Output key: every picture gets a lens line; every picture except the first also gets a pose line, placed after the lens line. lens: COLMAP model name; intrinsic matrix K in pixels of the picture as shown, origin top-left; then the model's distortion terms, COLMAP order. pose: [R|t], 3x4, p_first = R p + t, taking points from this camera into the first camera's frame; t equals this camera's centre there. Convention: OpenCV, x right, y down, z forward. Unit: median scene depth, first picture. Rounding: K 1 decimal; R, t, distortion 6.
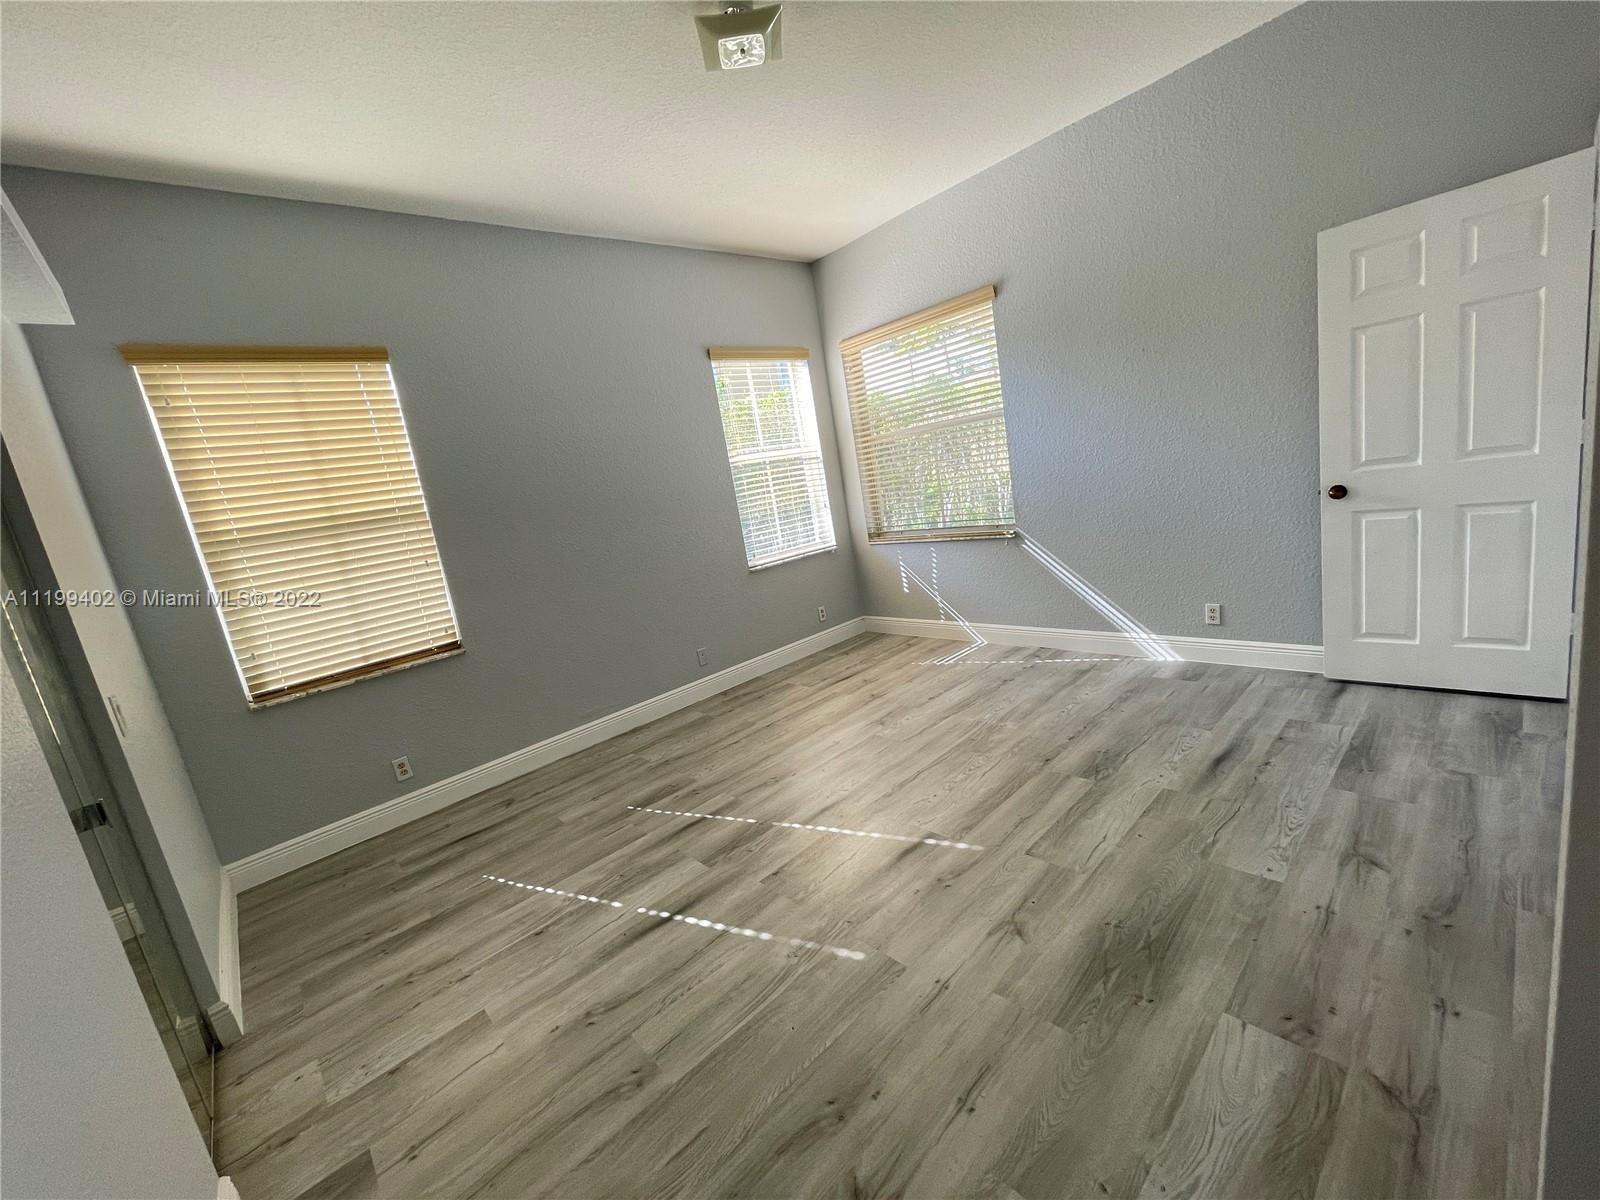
lens RADIAL K [[643.8, 0, 806.8], [0, 643.8, 587.3], [0, 0, 1]] dist [-0.001185, 0.001167]
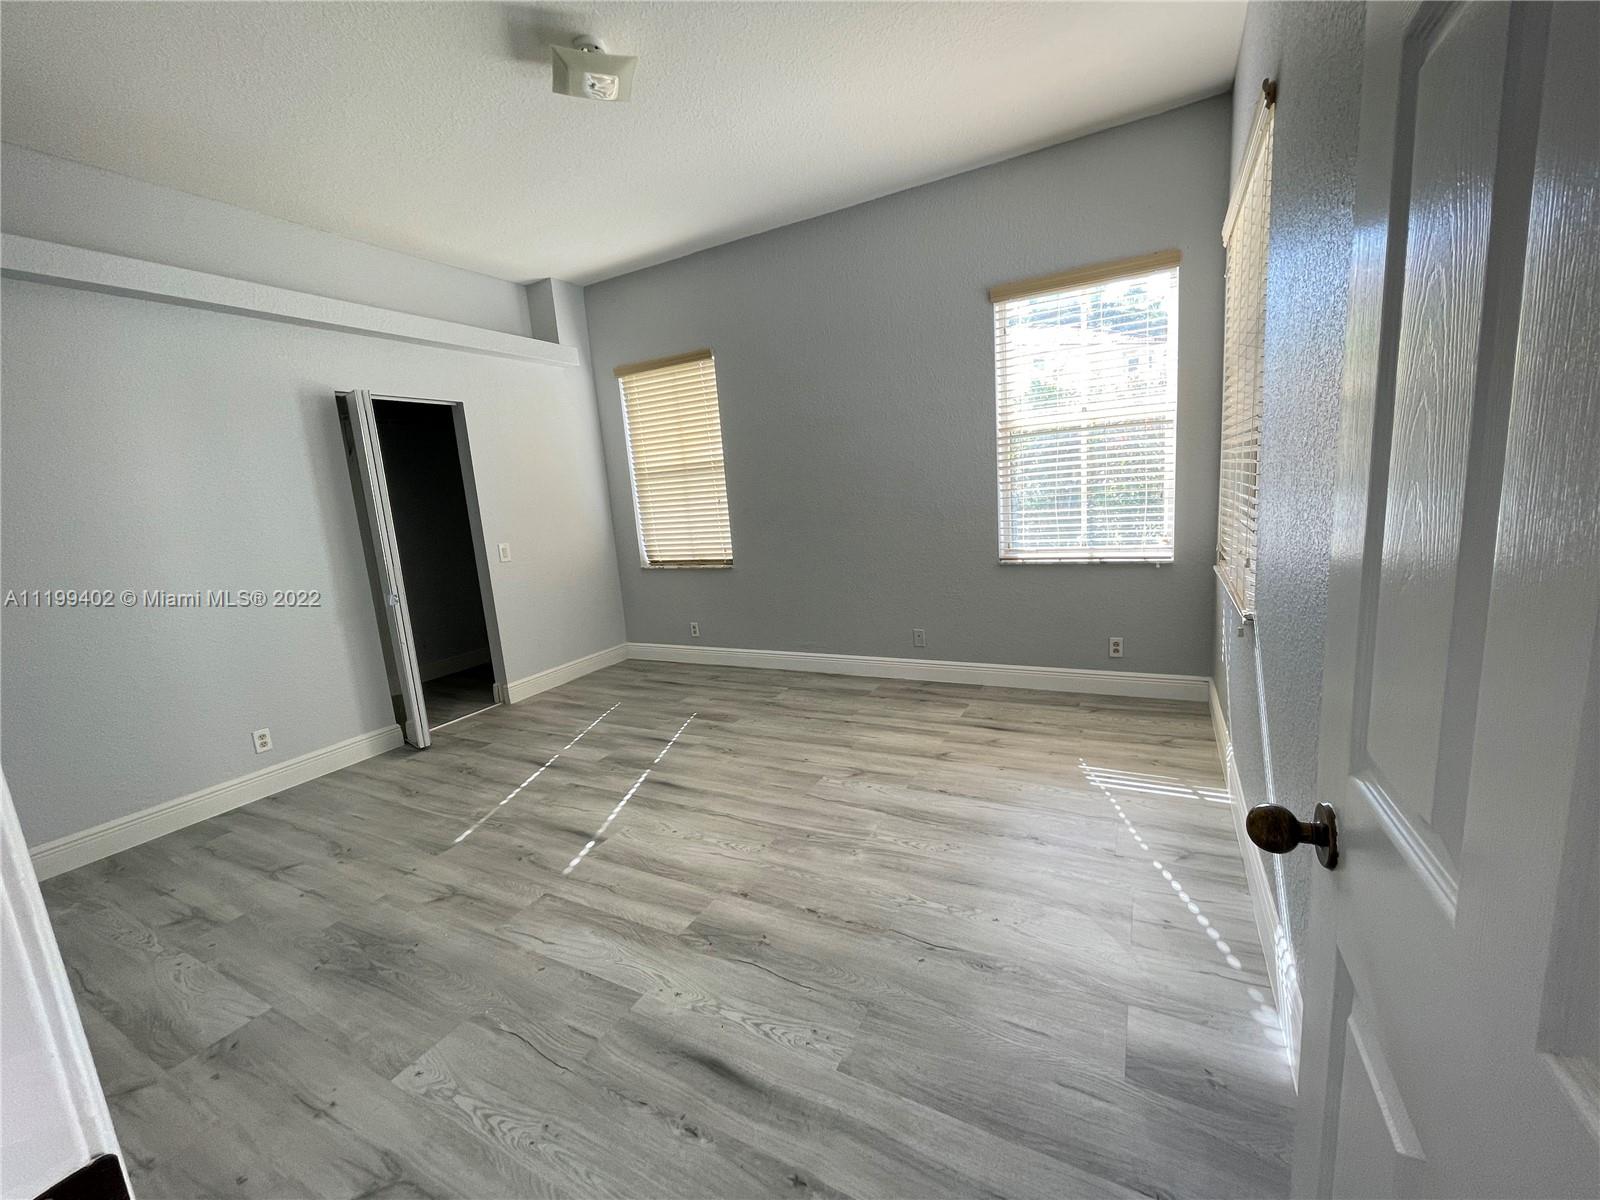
lens RADIAL K [[643.8, 0, 795.8], [0, 643.8, 595.5], [0, 0, 1]] dist [-0.001185, 0.001167]
pose [[0.337422, 0.289205, -0.895828, 0.922137], [-0.138143, 0.956548, 0.256774, -0.258551], [0.931162, 0.037111, 0.362712, 0.728773]]
